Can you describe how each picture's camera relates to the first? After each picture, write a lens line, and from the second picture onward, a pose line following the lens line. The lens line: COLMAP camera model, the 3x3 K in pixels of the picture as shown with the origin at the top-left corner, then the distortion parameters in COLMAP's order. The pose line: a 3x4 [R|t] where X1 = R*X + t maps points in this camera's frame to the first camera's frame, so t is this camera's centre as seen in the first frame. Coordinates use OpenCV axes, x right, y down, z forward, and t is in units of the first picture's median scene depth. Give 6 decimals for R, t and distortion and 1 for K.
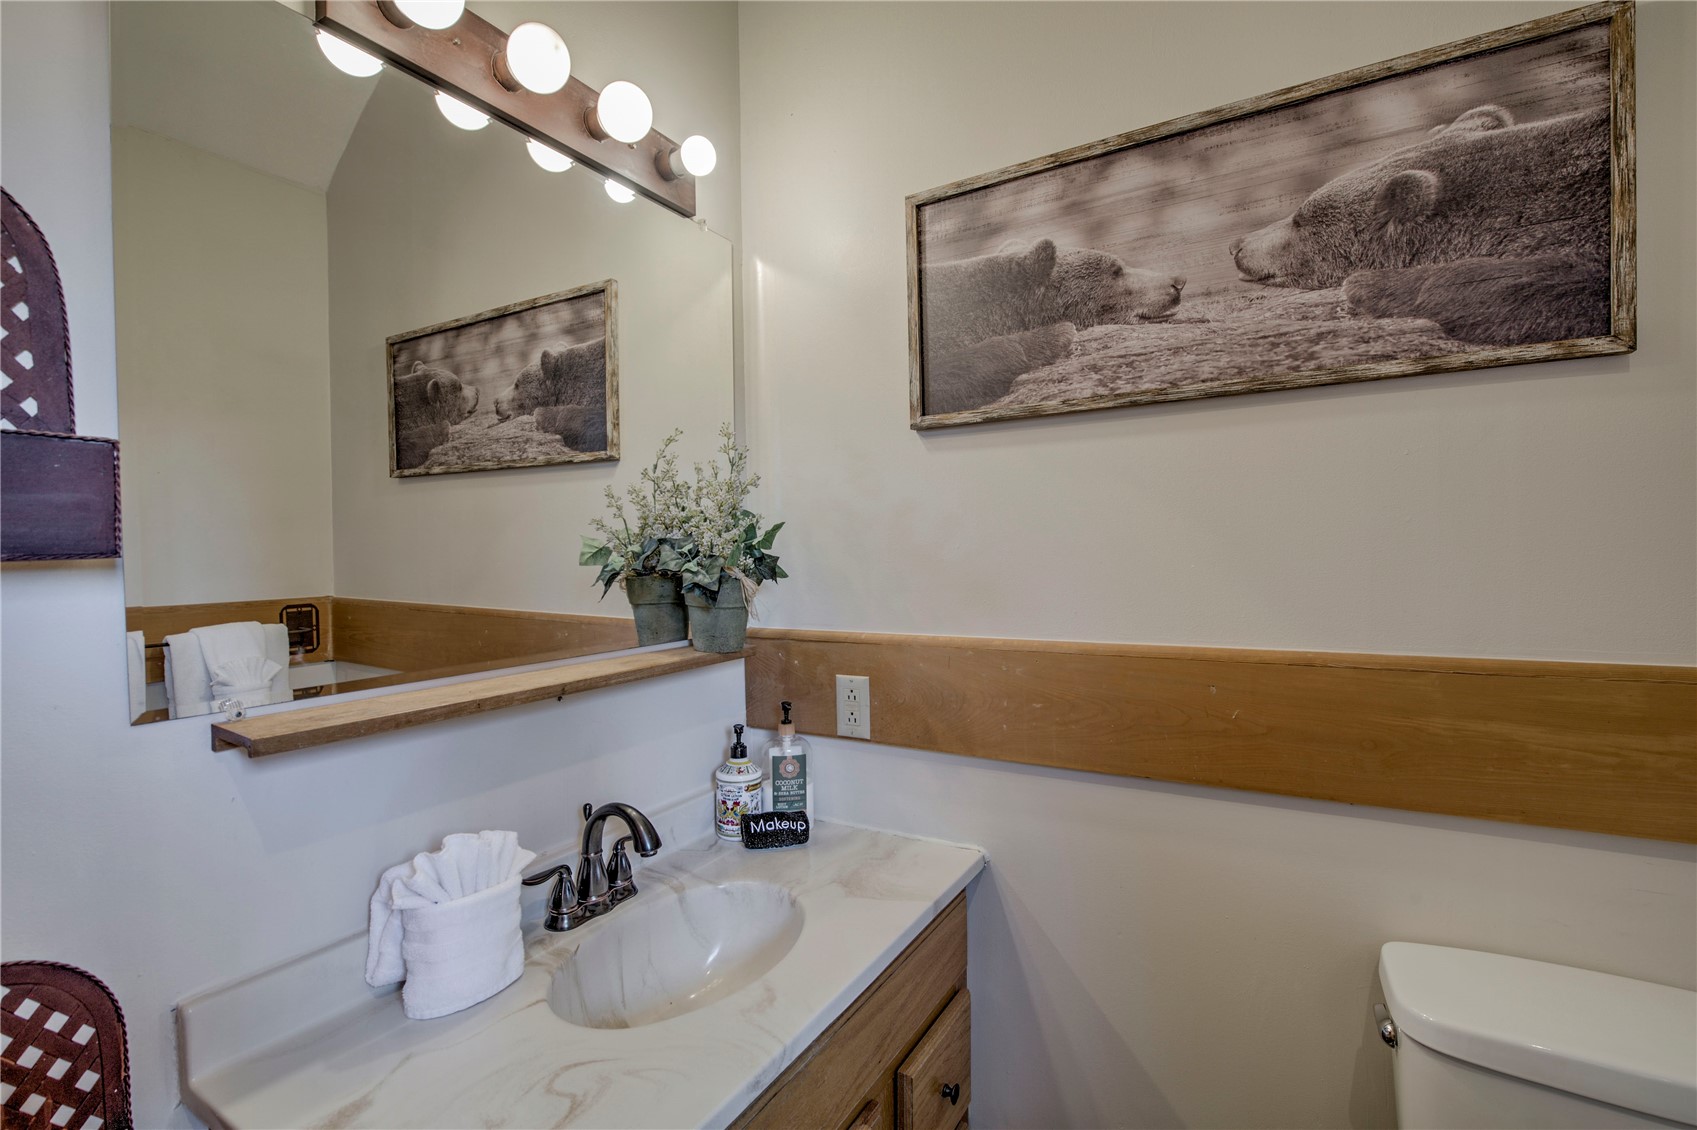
lens RADIAL K [[773.0, 0, 839.0], [0, 773.0, 569.0], [0, 0, 1]] dist [-0.016893, -0.002503]
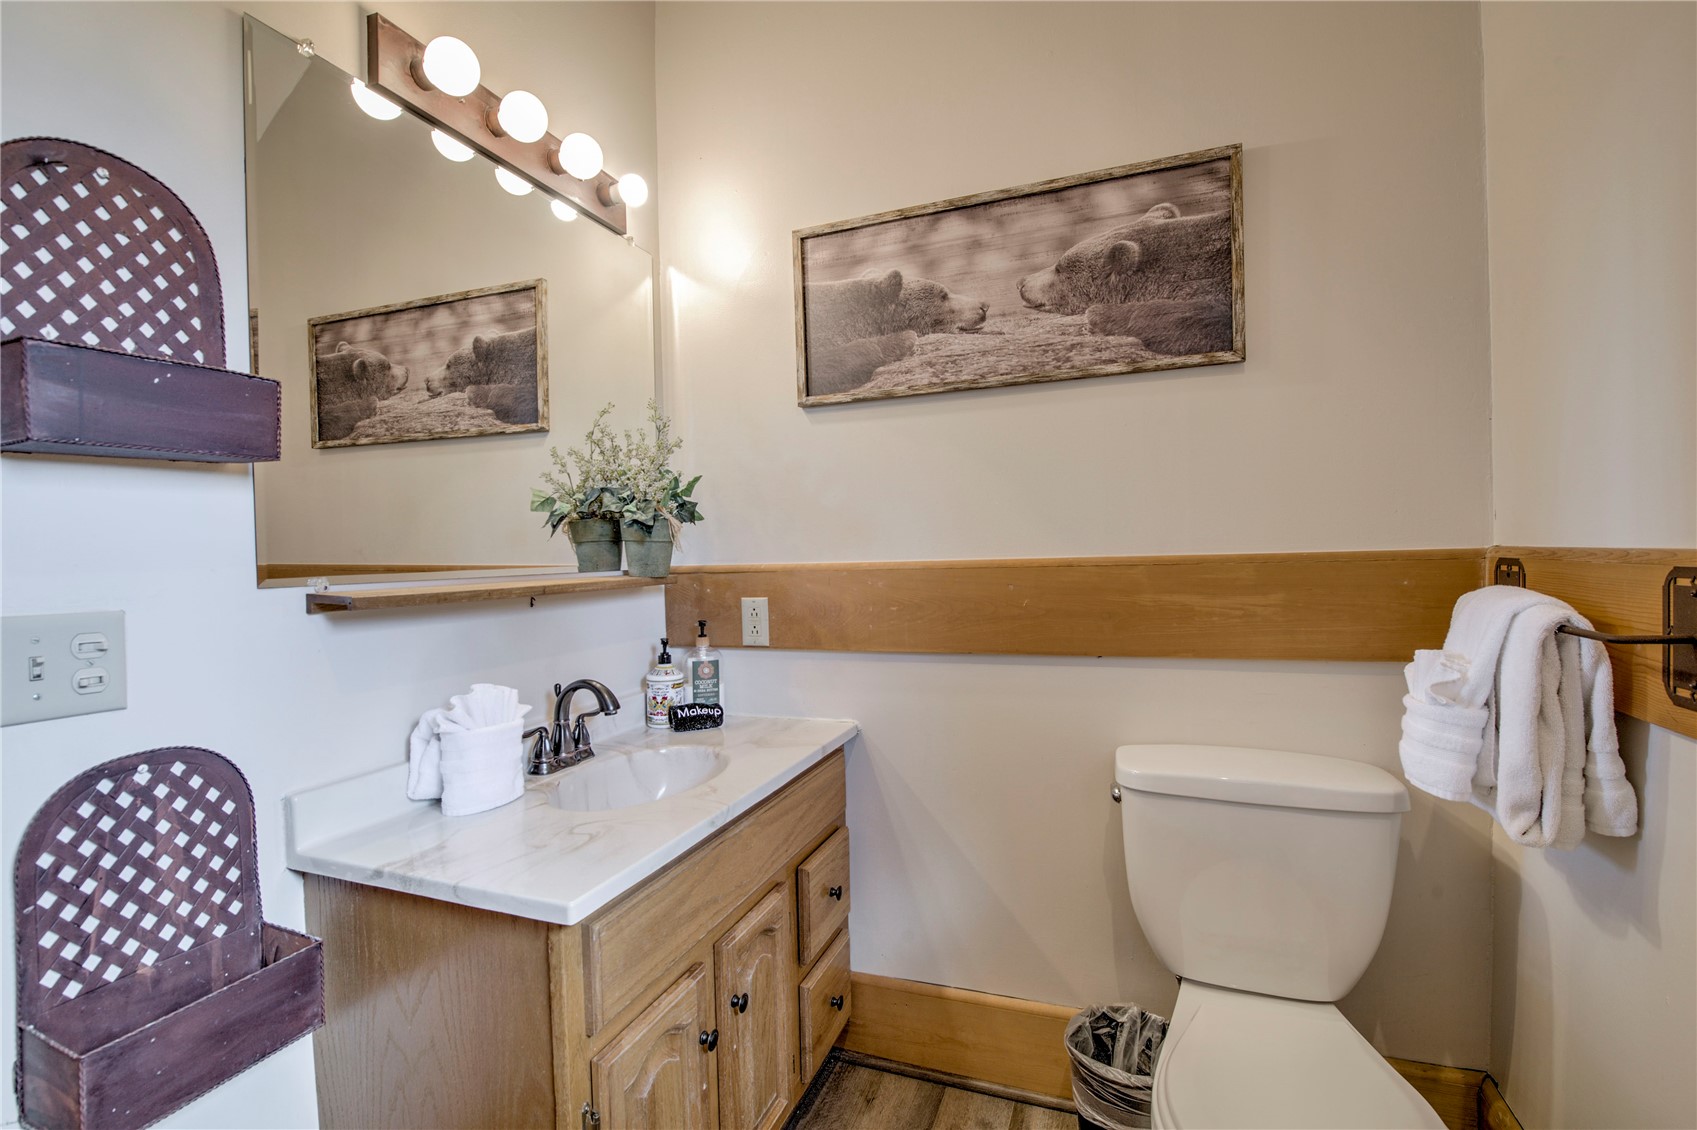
lens RADIAL K [[773.0, 0, 849.3], [0, 773.0, 563.4], [0, 0, 1]] dist [-0.016893, -0.002503]
pose [[0.983216, -0.011302, 0.182097, -0.070331], [0.013252, 0.999867, -0.009493, 0.110198], [-0.181966, 0.011746, 0.983235, -0.338856]]
